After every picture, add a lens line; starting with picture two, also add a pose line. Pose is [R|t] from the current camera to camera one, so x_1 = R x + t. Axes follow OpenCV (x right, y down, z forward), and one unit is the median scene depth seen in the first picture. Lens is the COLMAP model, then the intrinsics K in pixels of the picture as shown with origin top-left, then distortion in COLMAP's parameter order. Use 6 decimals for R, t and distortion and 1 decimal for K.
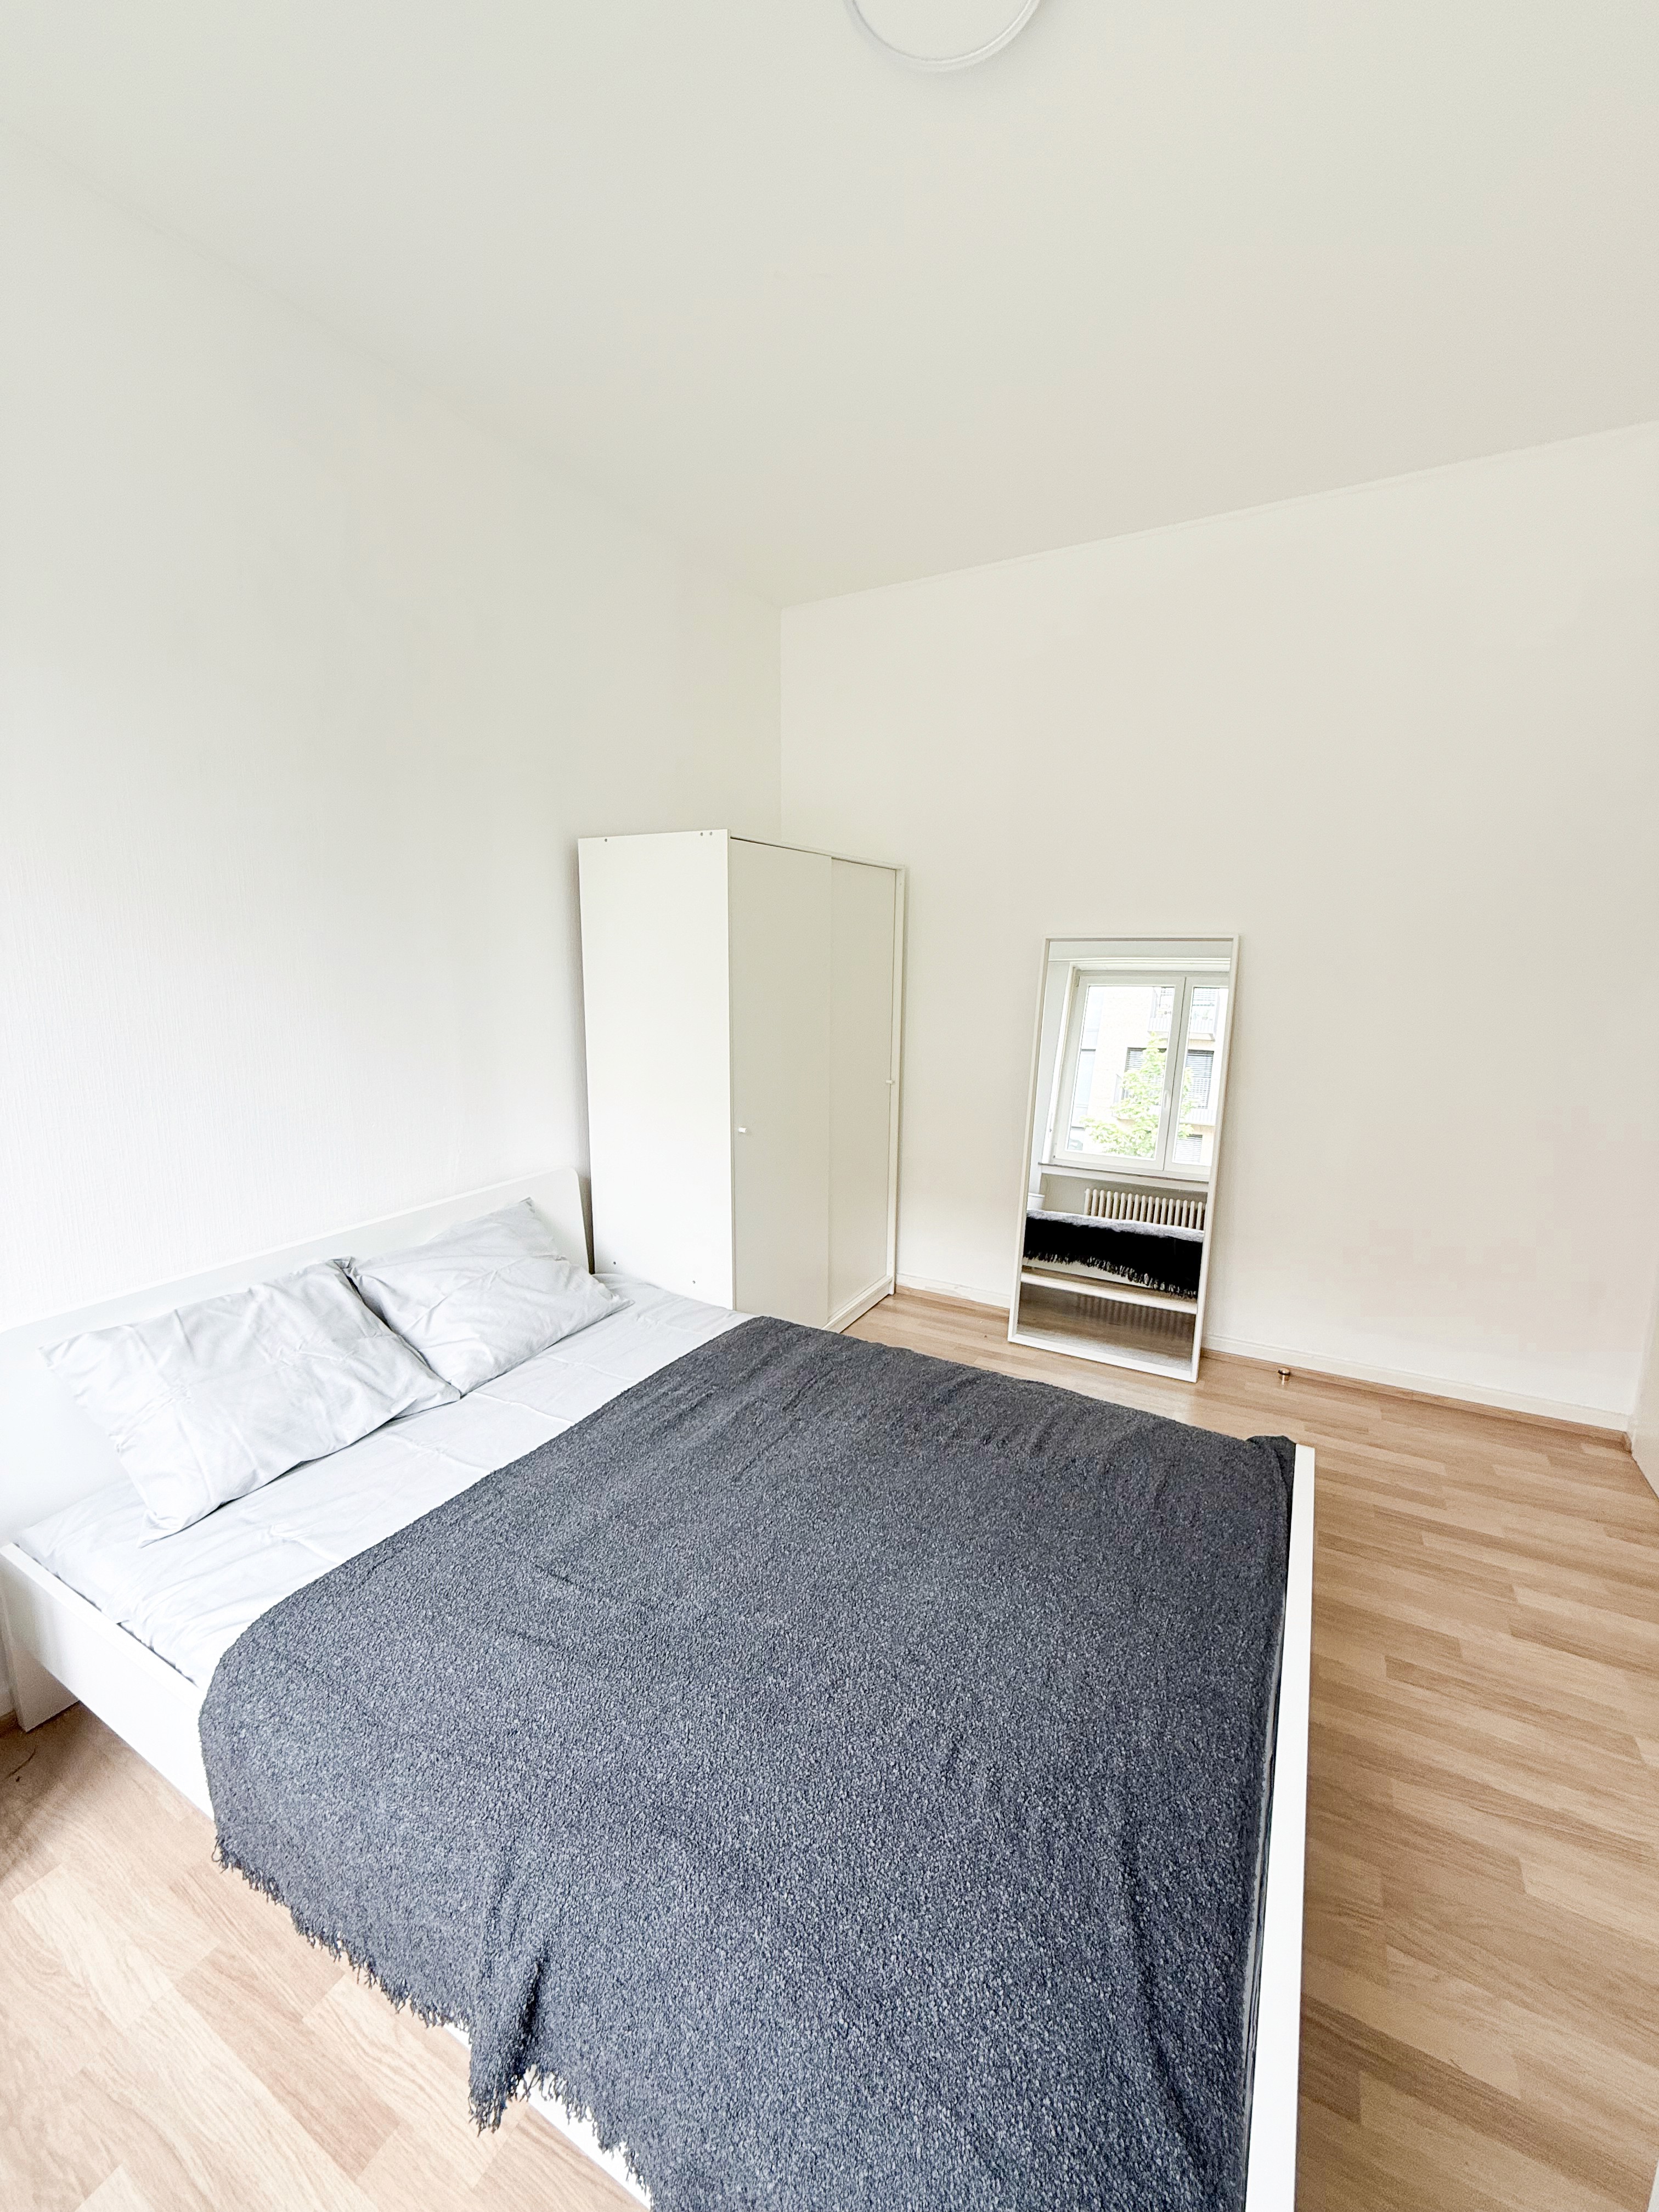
lens RADIAL K [[881.6, 0, 812.7], [0, 881.6, 1109.4], [0, 0, 1]] dist [-0.000560, 0.000051]
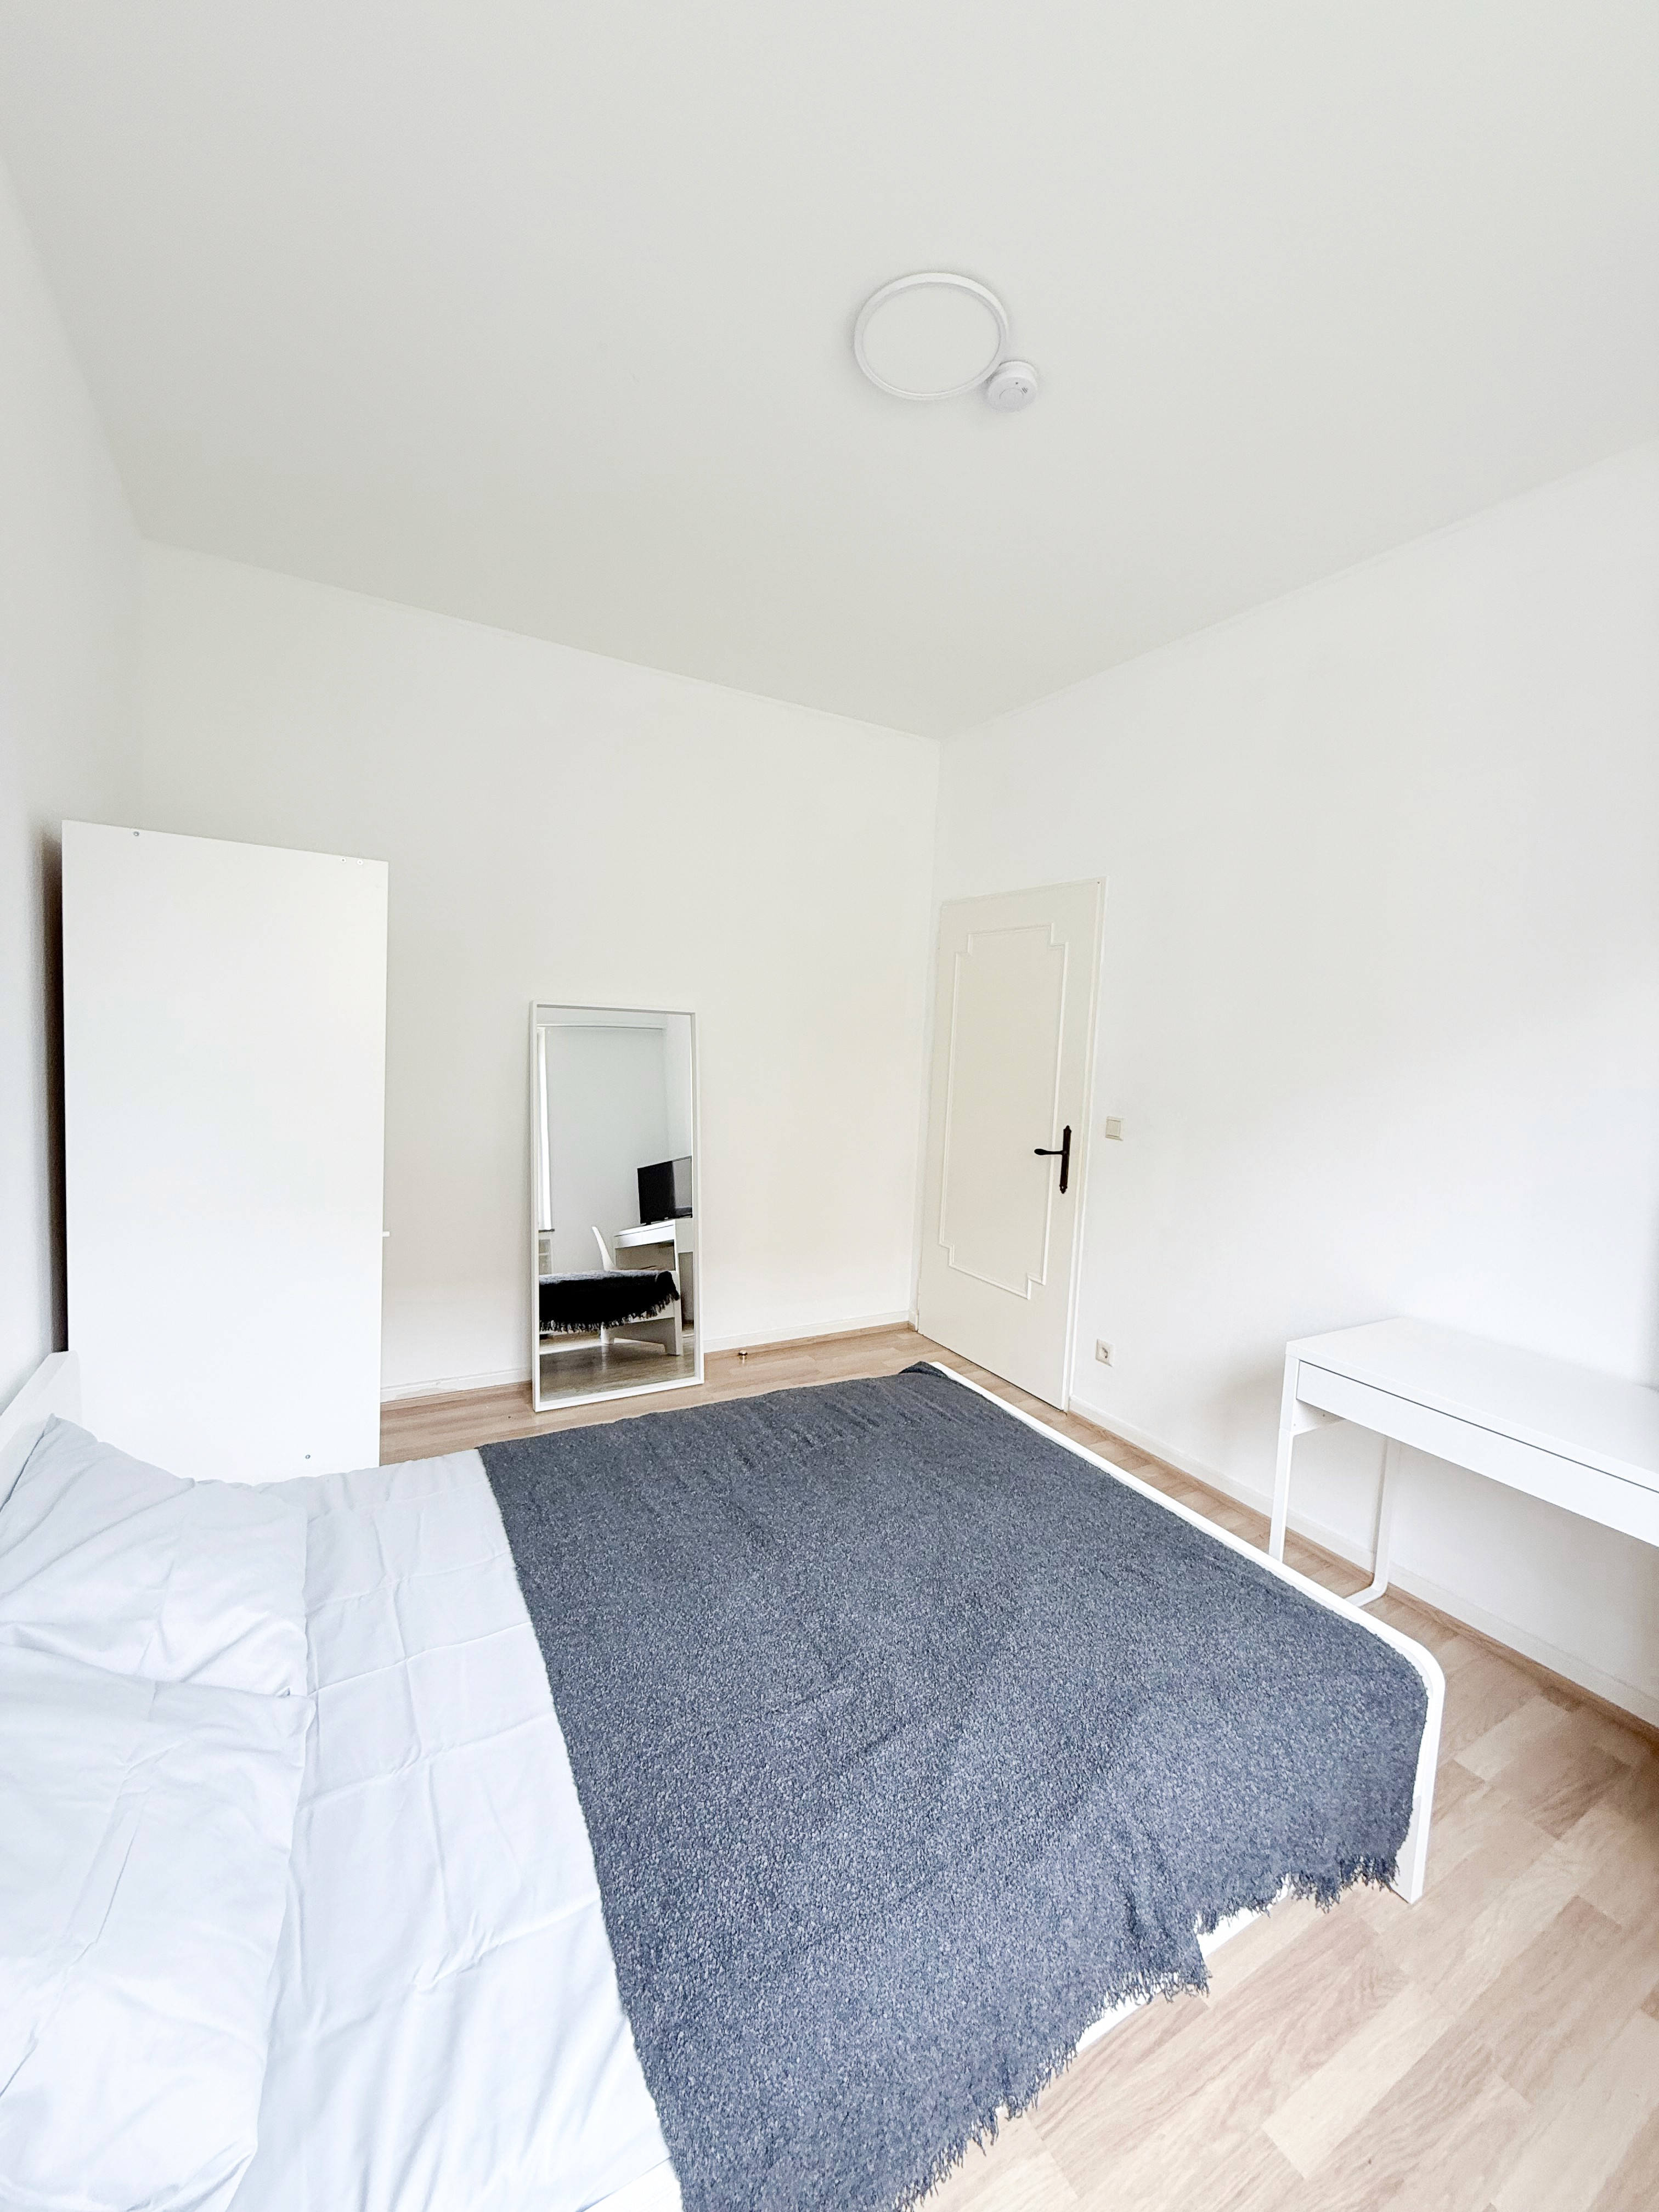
lens RADIAL K [[881.6, 0, 825.8], [0, 881.6, 1112.7], [0, 0, 1]] dist [-0.000560, 0.000051]
pose [[0.497062, -0.053886, 0.866040, -0.517987], [0.106640, 0.994297, 0.000660, -0.040113], [-0.861137, 0.092026, 0.499974, 0.228610]]
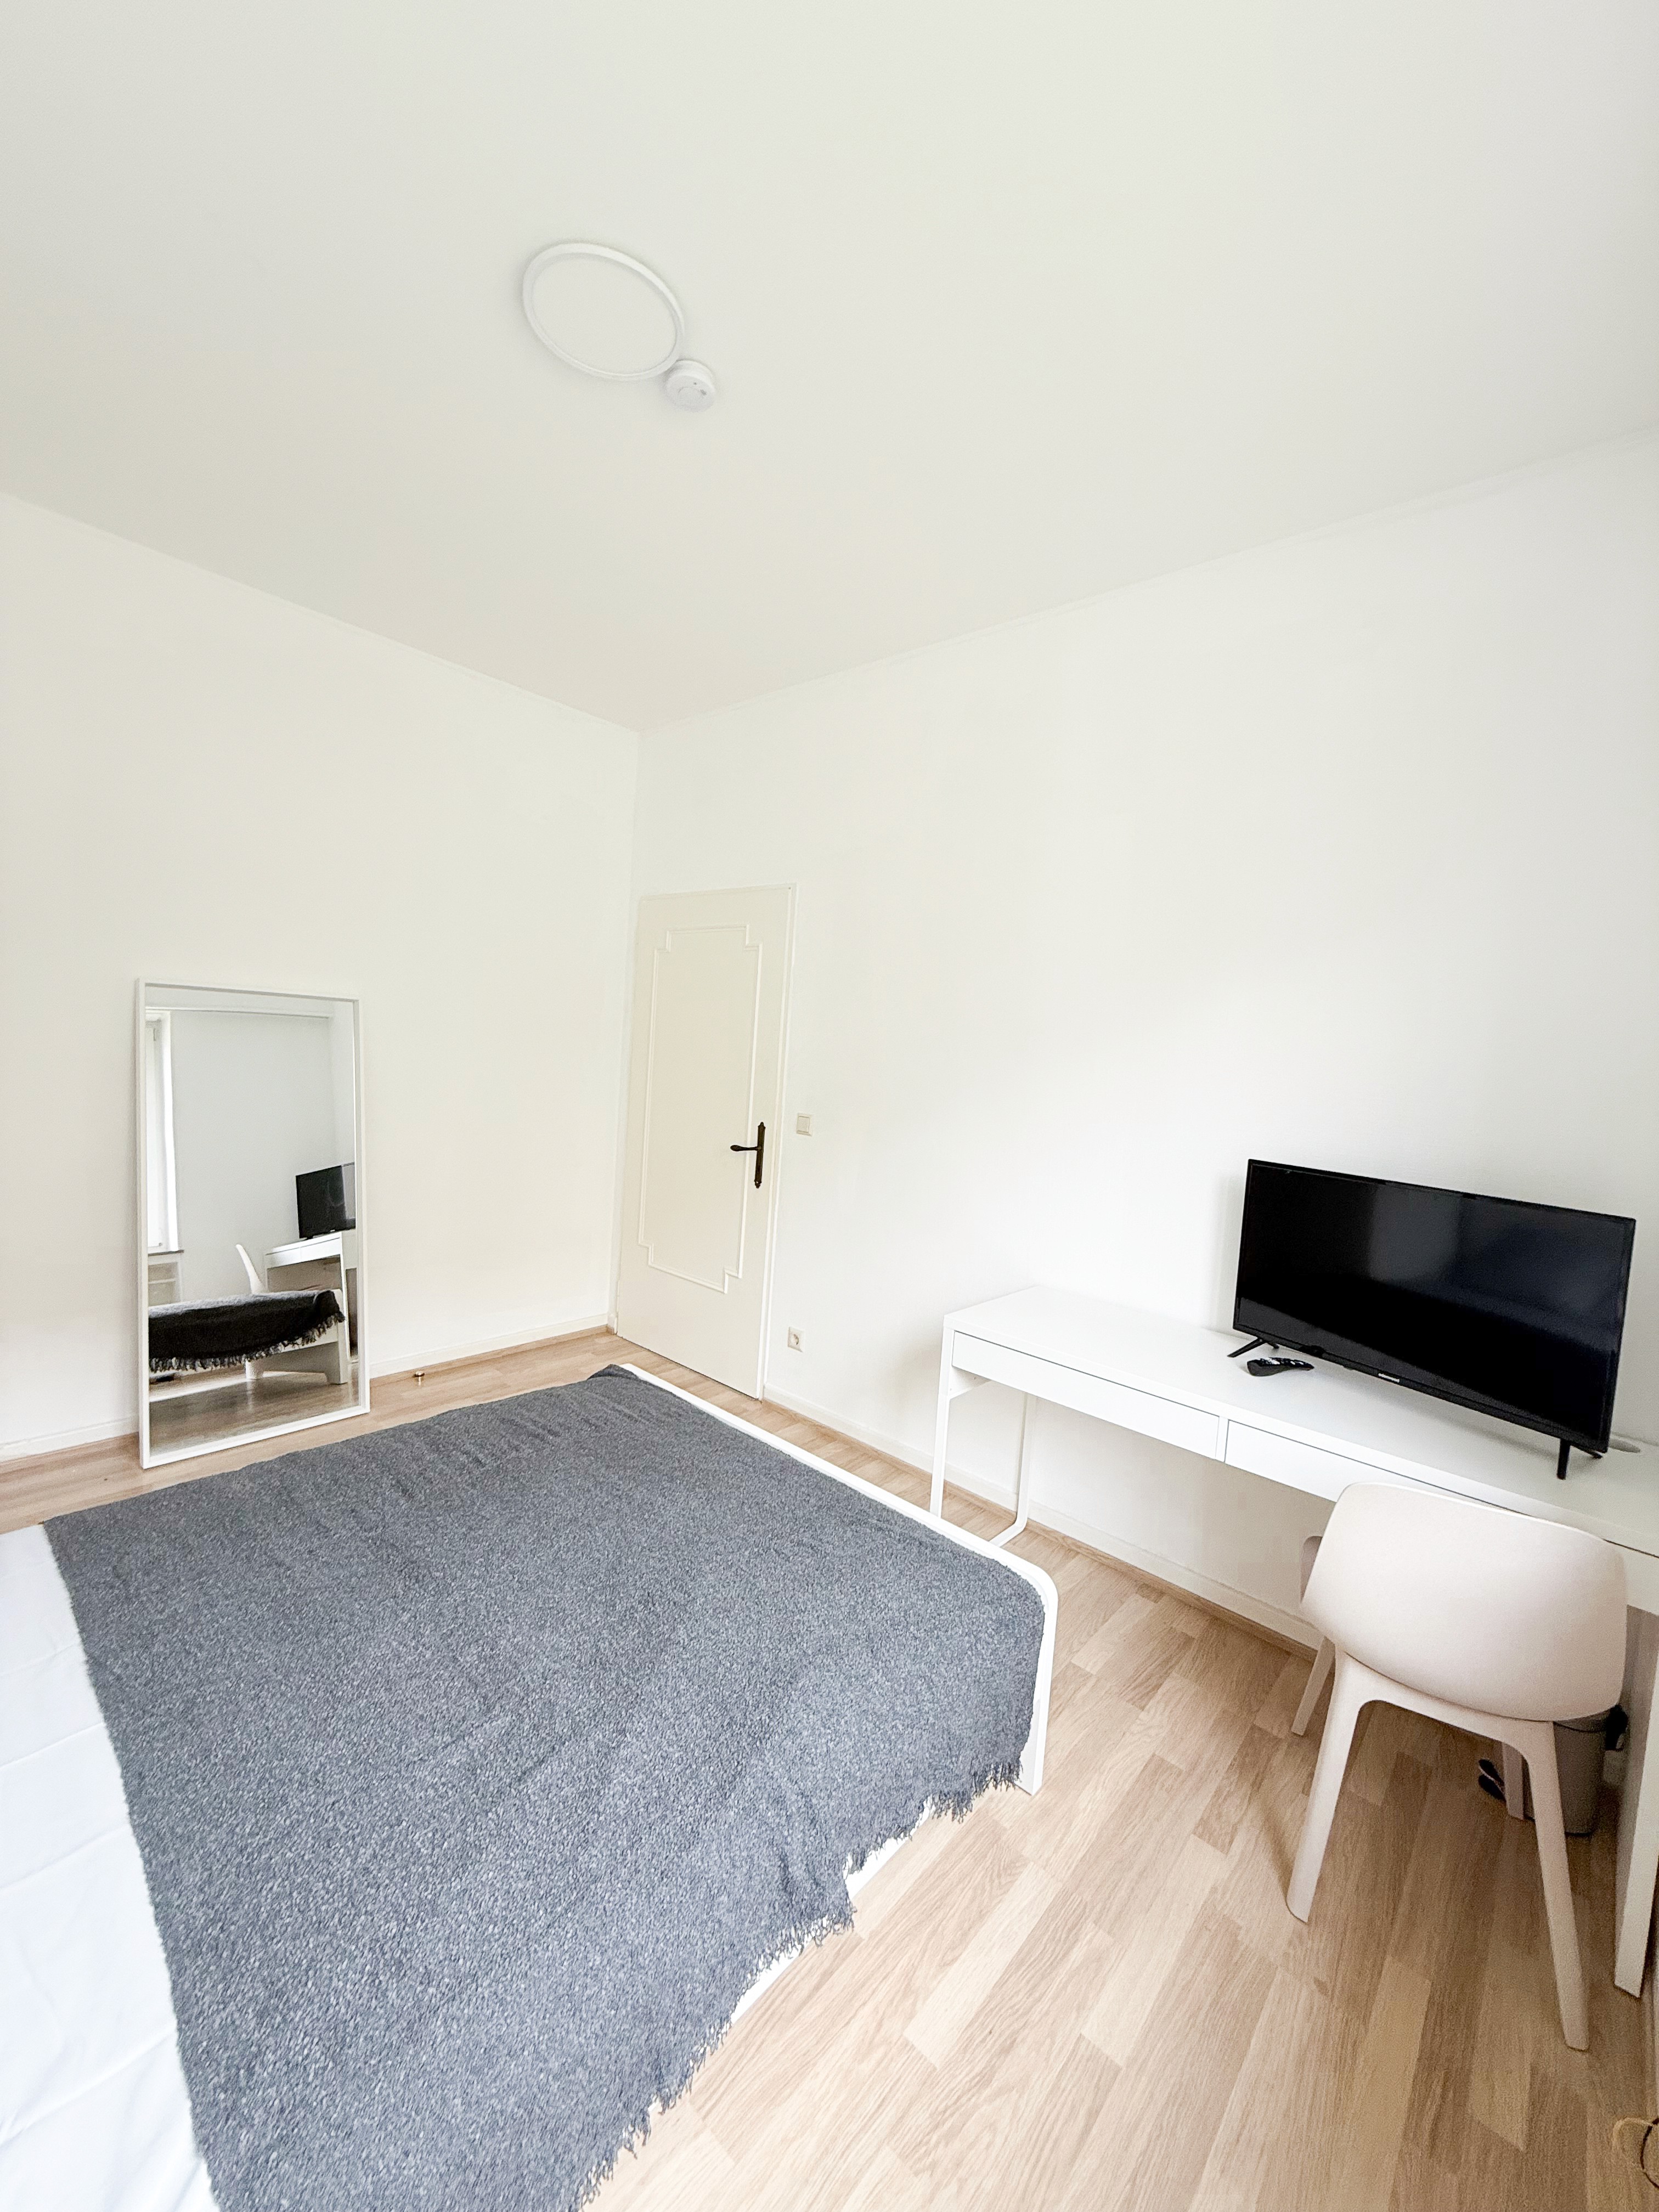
lens RADIAL K [[881.6, 0, 829.8], [0, 881.6, 1113.5], [0, 0, 1]] dist [-0.000560, 0.000051]
pose [[0.196222, -0.057924, 0.978847, -0.506274], [0.105741, 0.993682, 0.037605, -0.035137], [-0.974841, 0.096125, 0.201107, 0.202764]]
